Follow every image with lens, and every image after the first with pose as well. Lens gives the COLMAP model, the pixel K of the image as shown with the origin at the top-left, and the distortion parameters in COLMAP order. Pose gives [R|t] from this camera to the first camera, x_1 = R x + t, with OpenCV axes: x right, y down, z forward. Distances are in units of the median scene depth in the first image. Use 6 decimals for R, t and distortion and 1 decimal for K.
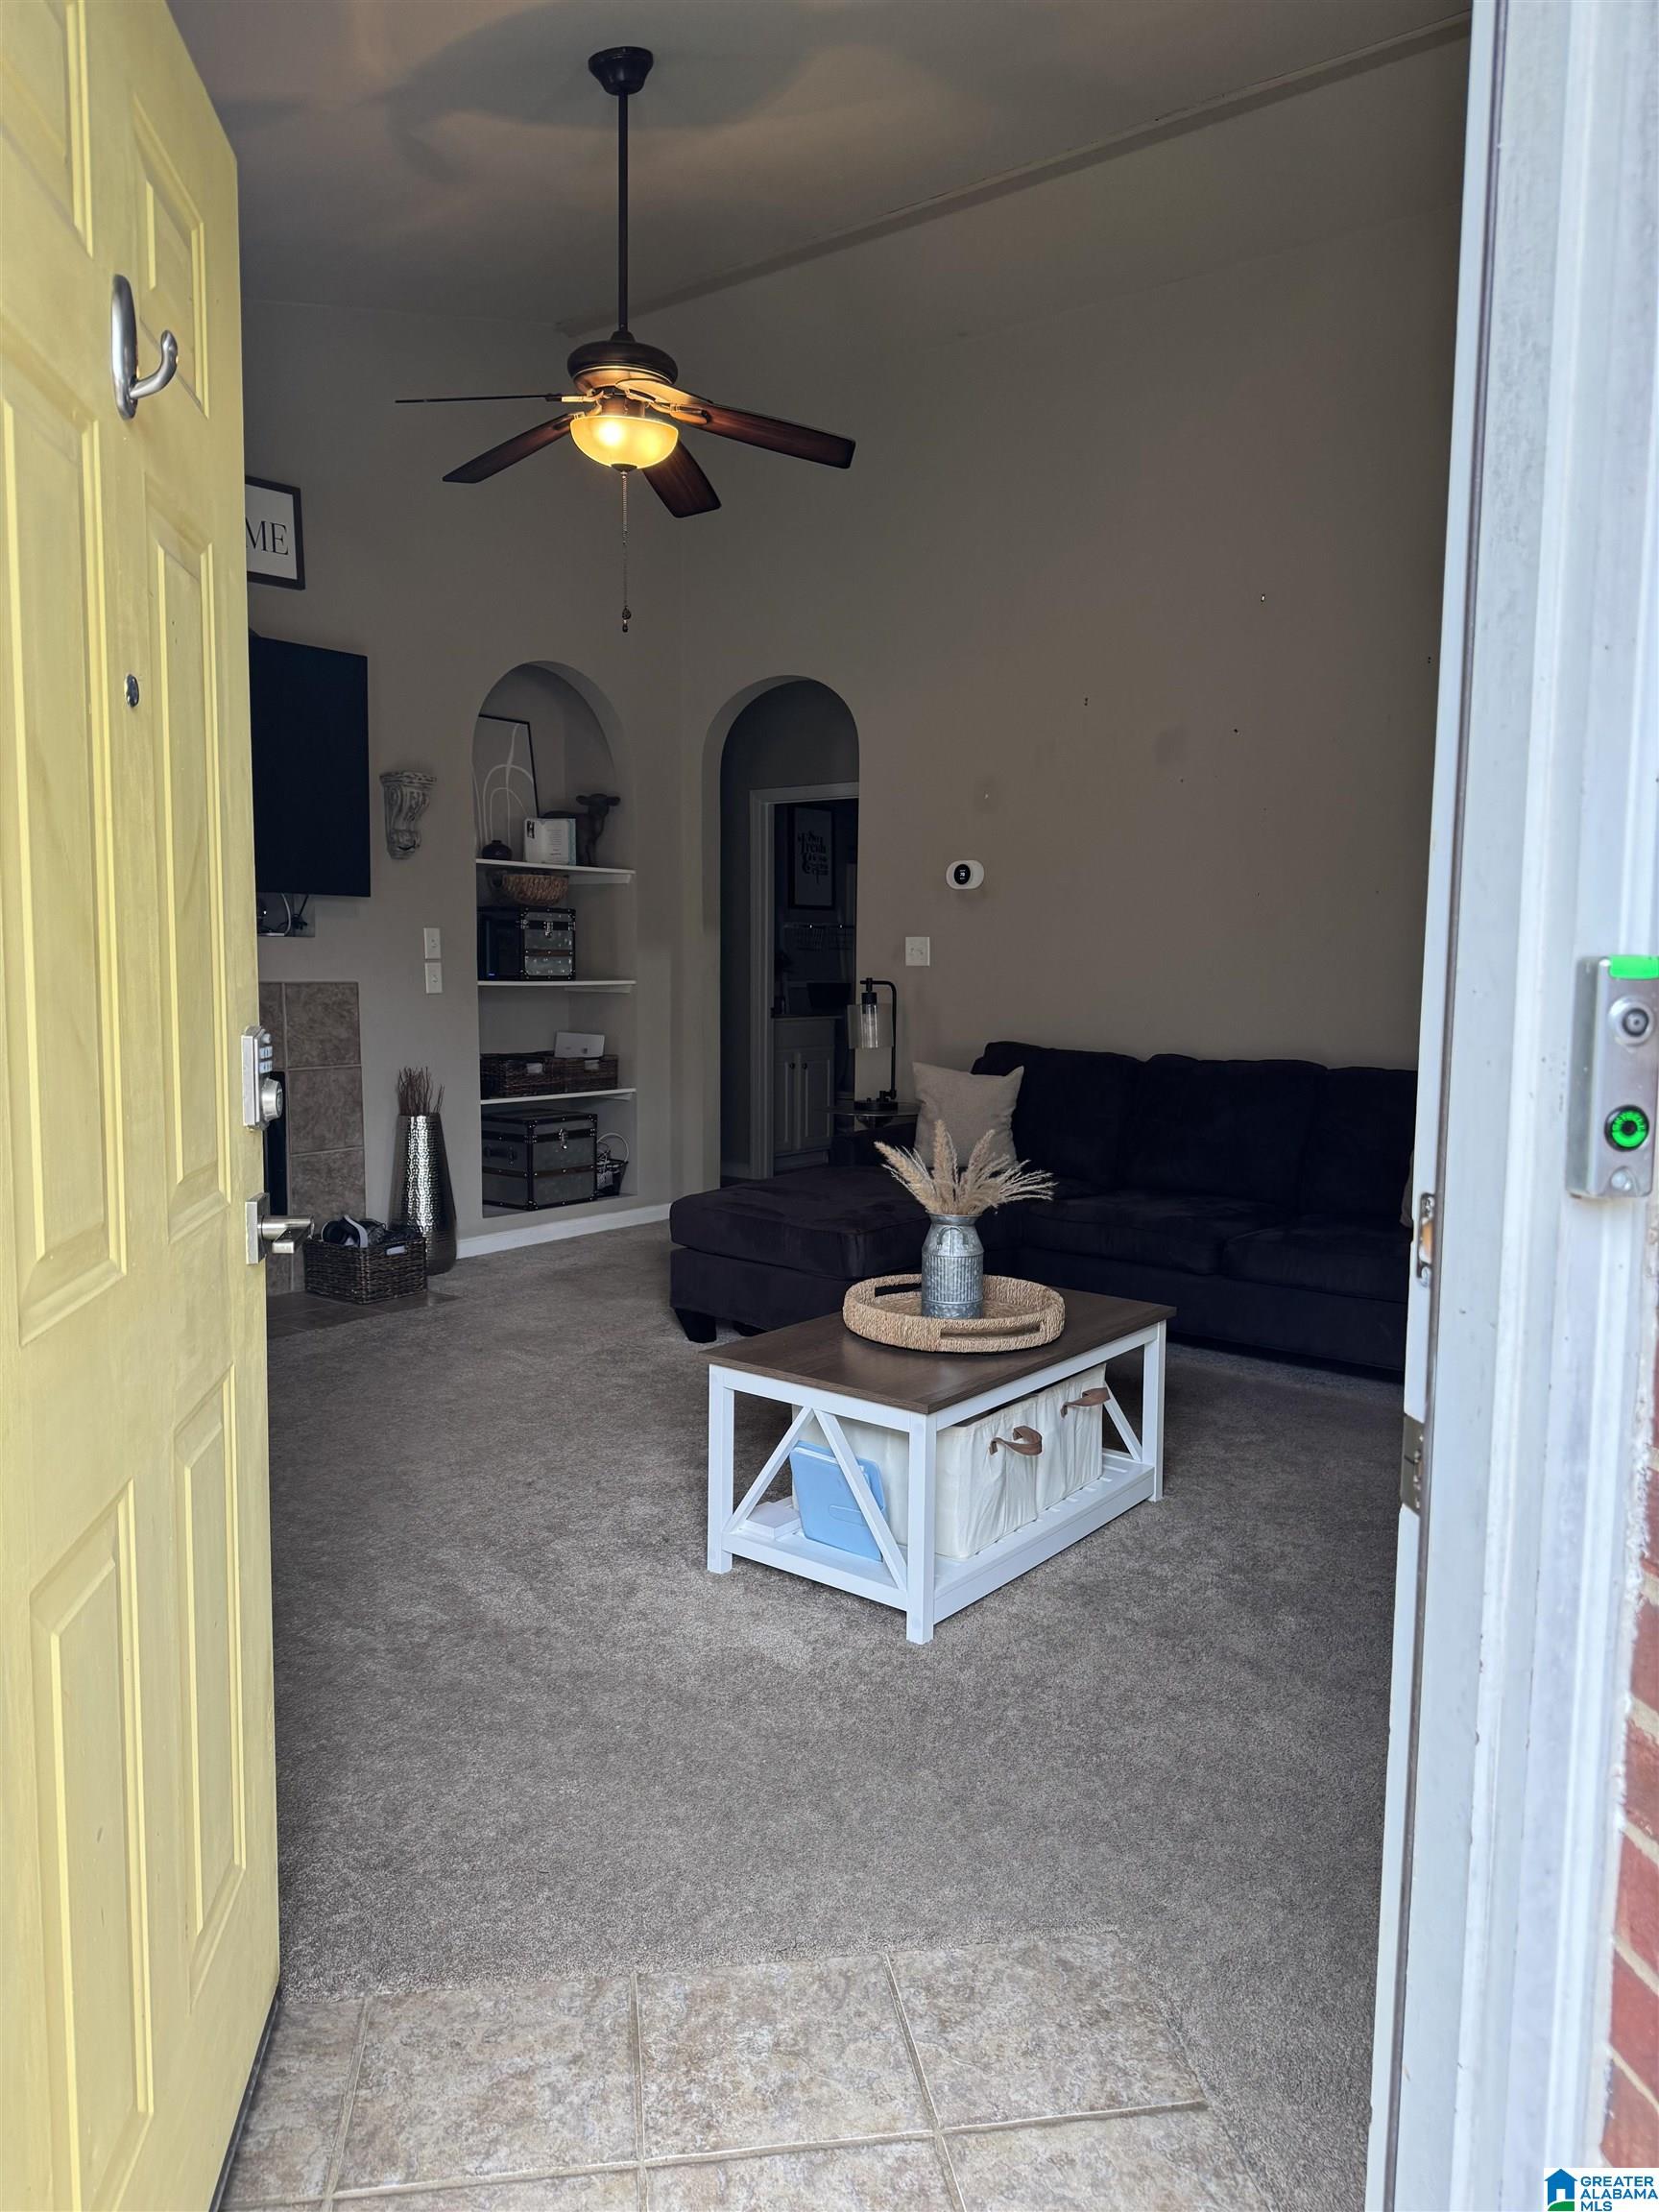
lens RADIAL K [[1524.8, 0, 838.2], [0, 1524.8, 1116.4], [0, 0, 1]] dist [0.183367, -0.392172]
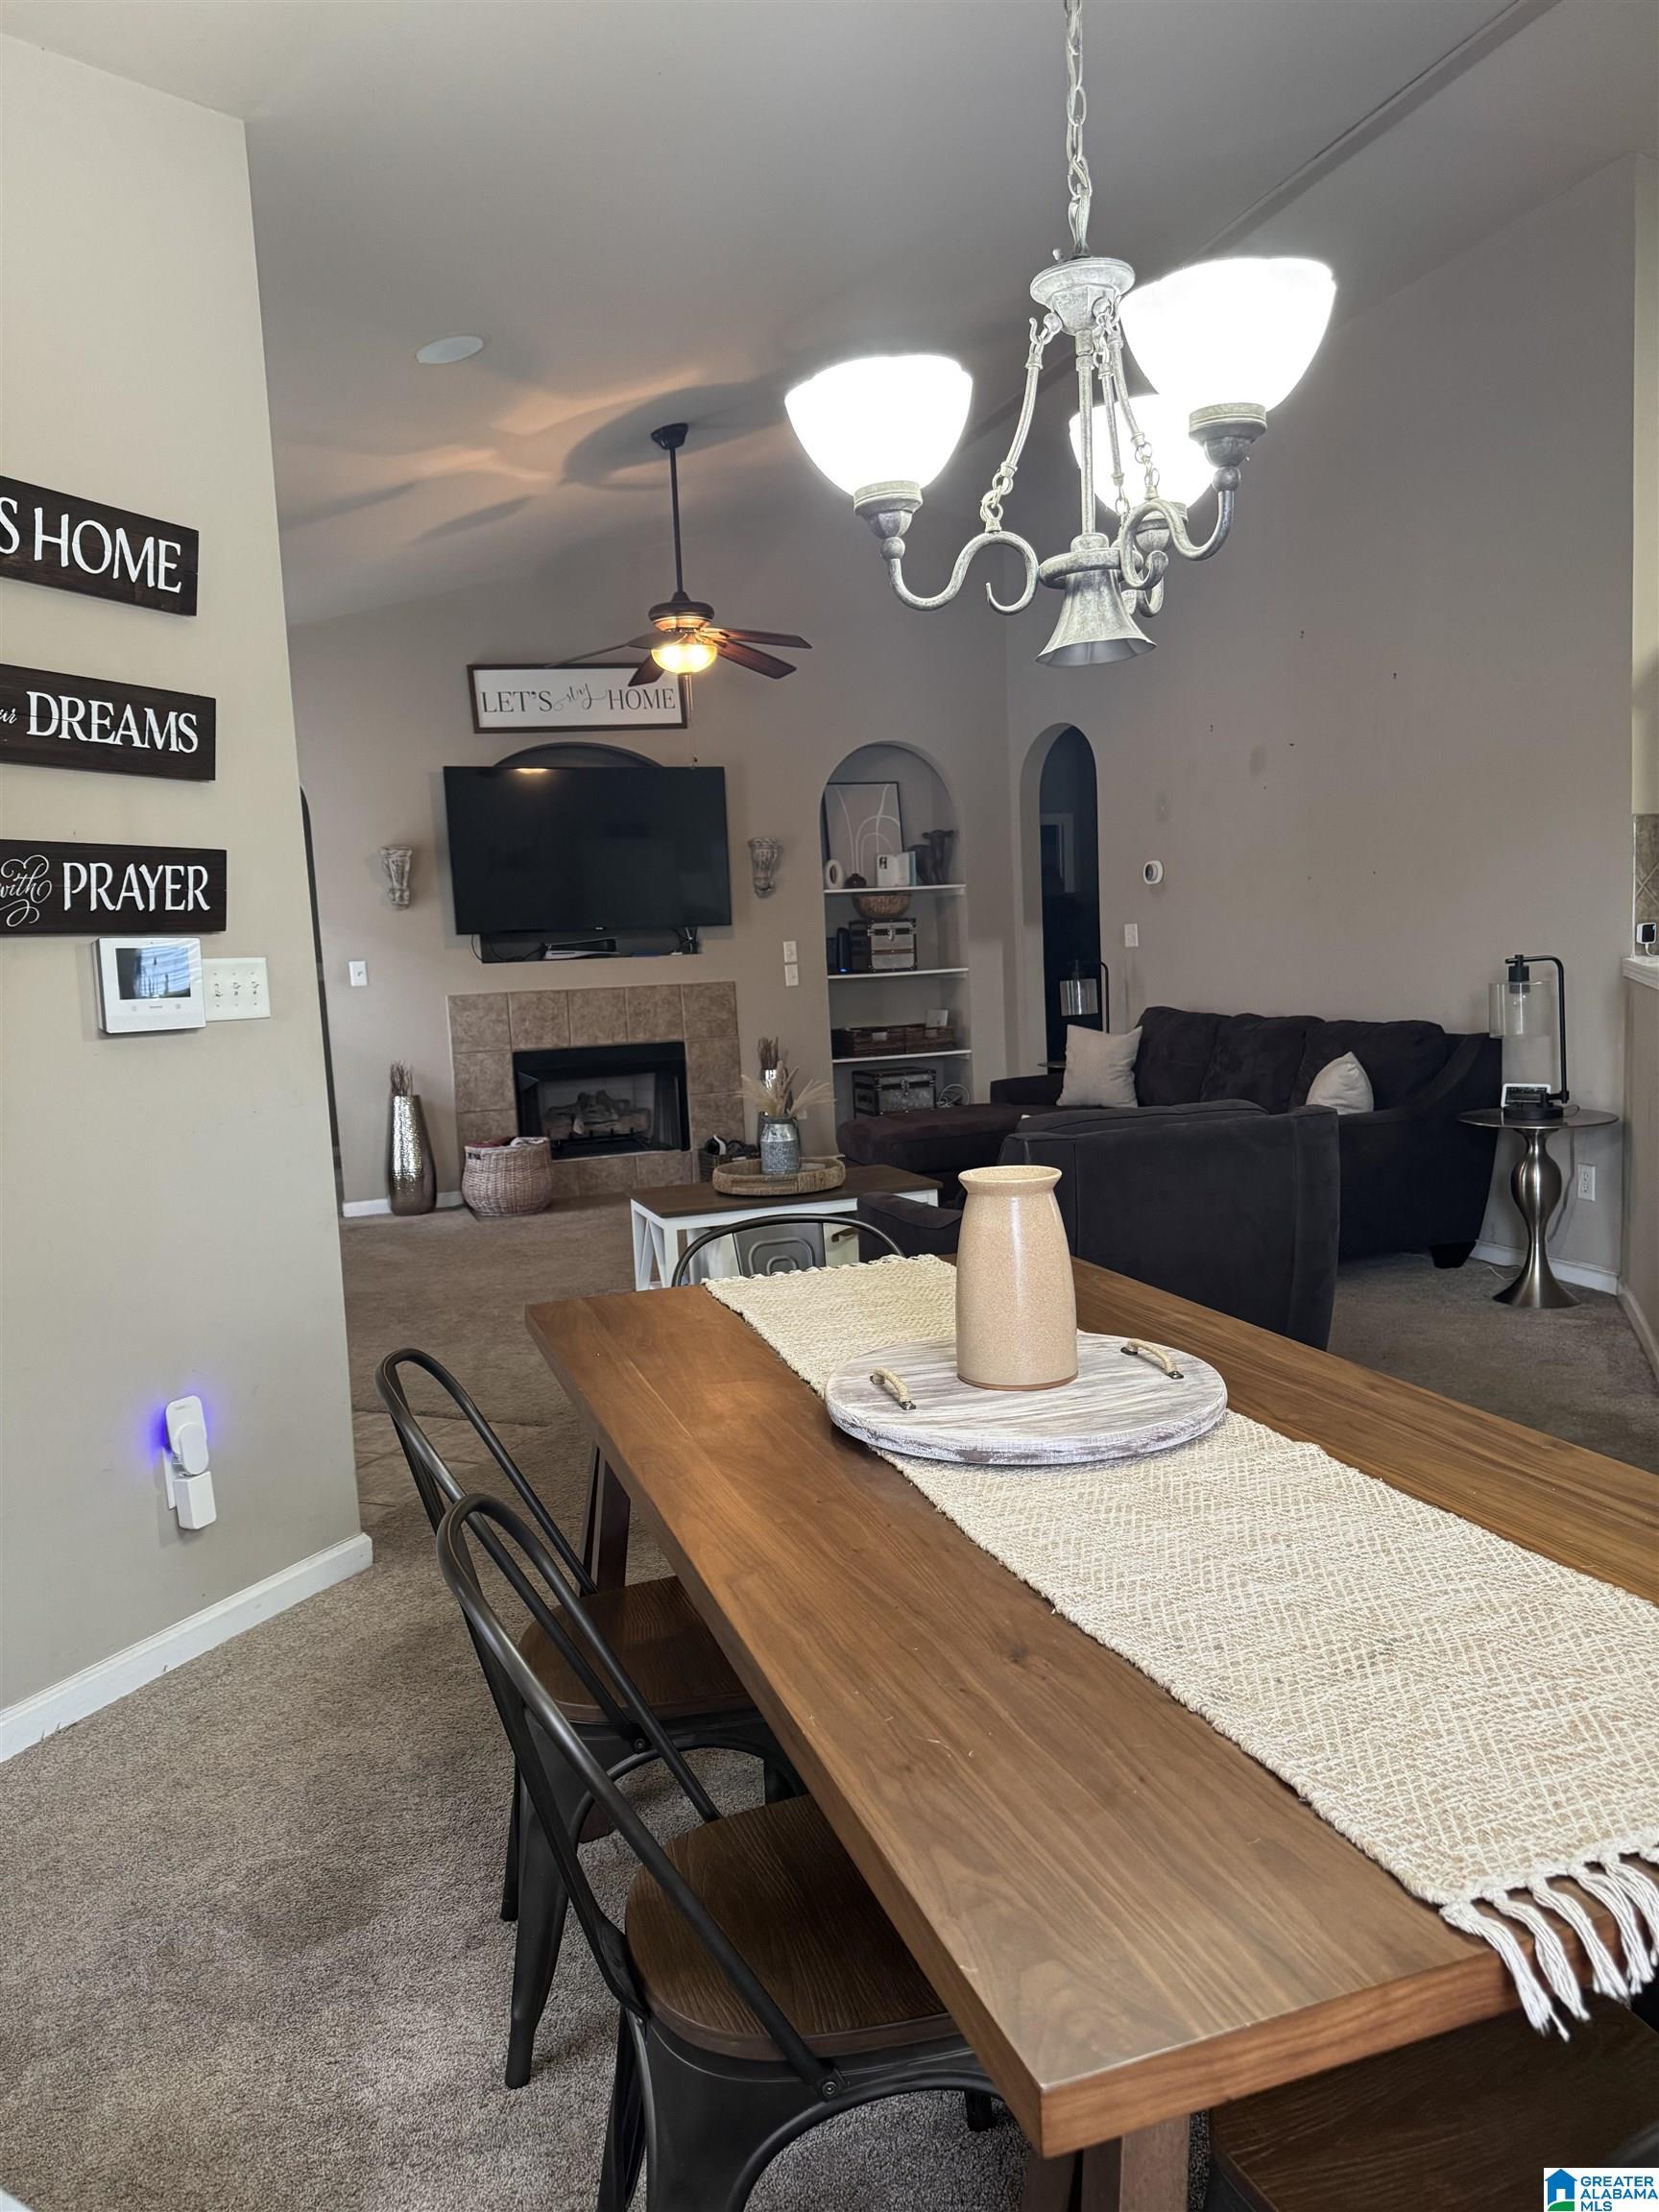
lens RADIAL K [[1524.8, 0, 838.2], [0, 1524.8, 1116.4], [0, 0, 1]] dist [0.183367, -0.392172]
pose [[0.847147, 0.007899, -0.531299, 0.555866], [0.001109, 0.999861, 0.016634, 0.019568], [0.531357, -0.014681, 0.847021, -0.204213]]
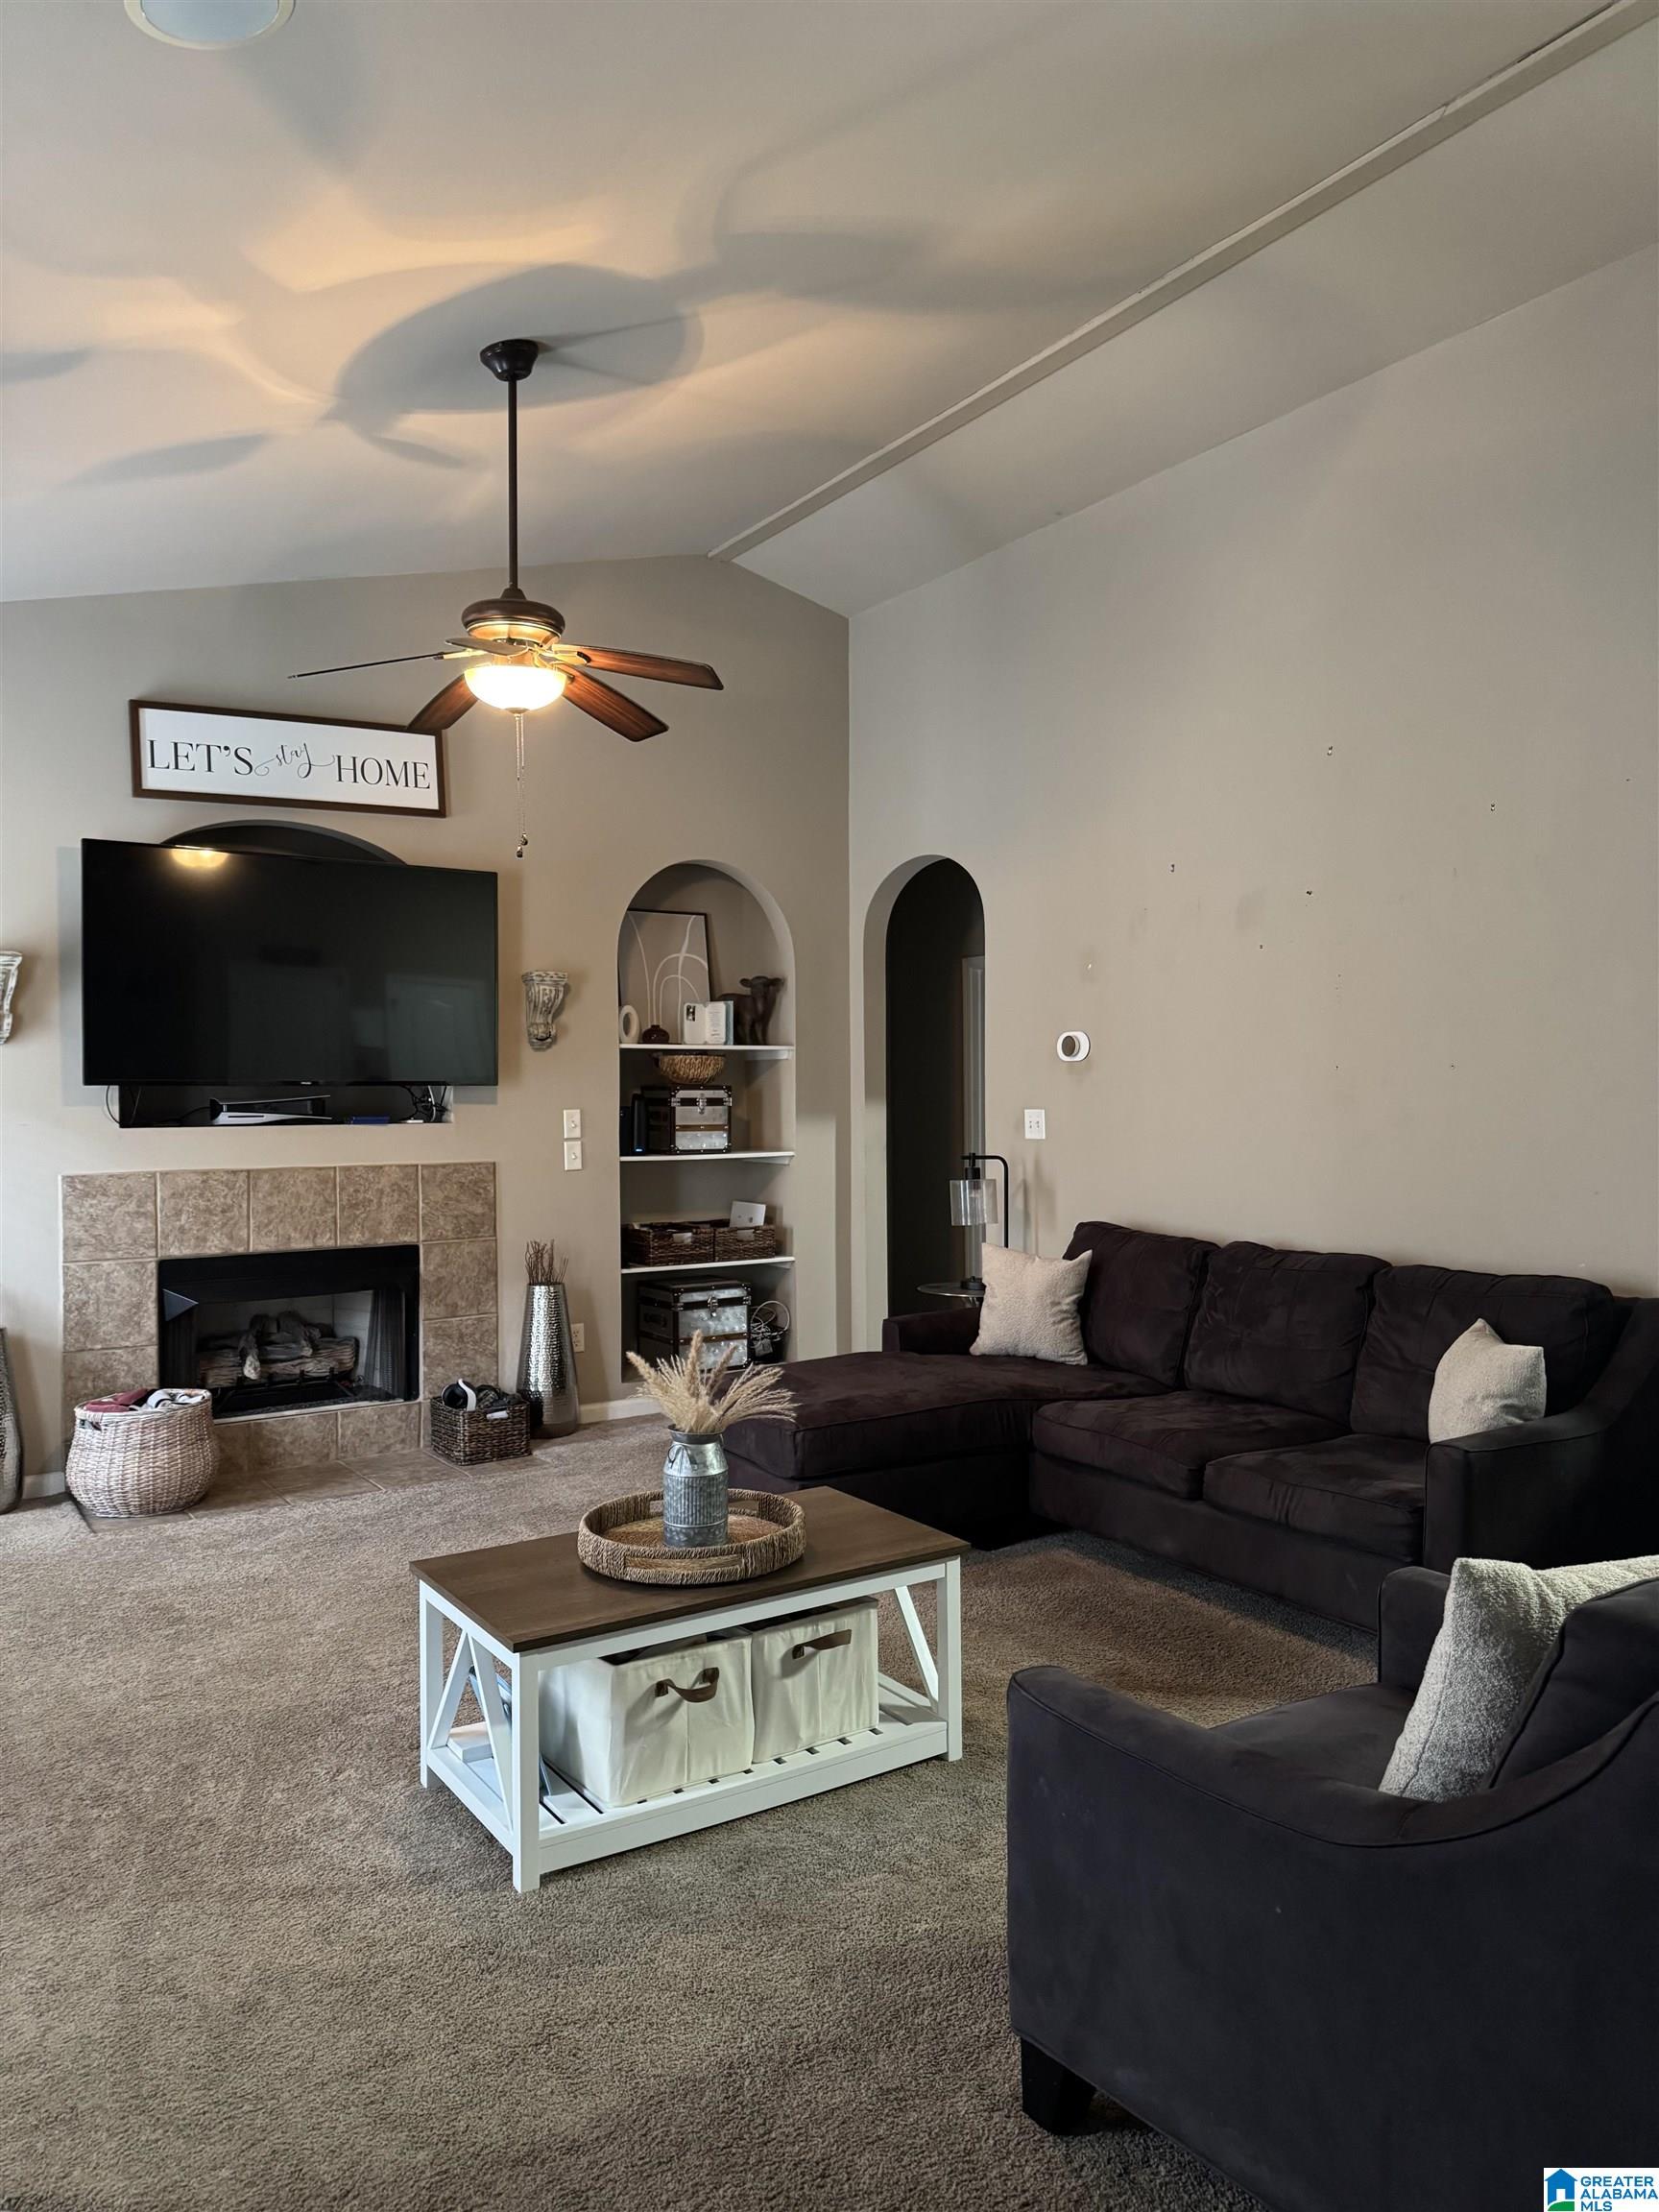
lens RADIAL K [[1524.8, 0, 838.2], [0, 1524.8, 1116.4], [0, 0, 1]] dist [0.183367, -0.392172]
pose [[0.948195, -0.010303, -0.317521, 0.260079], [-0.018252, 0.996056, -0.086826, -0.028356], [0.317164, 0.088123, 0.944268, 0.047660]]
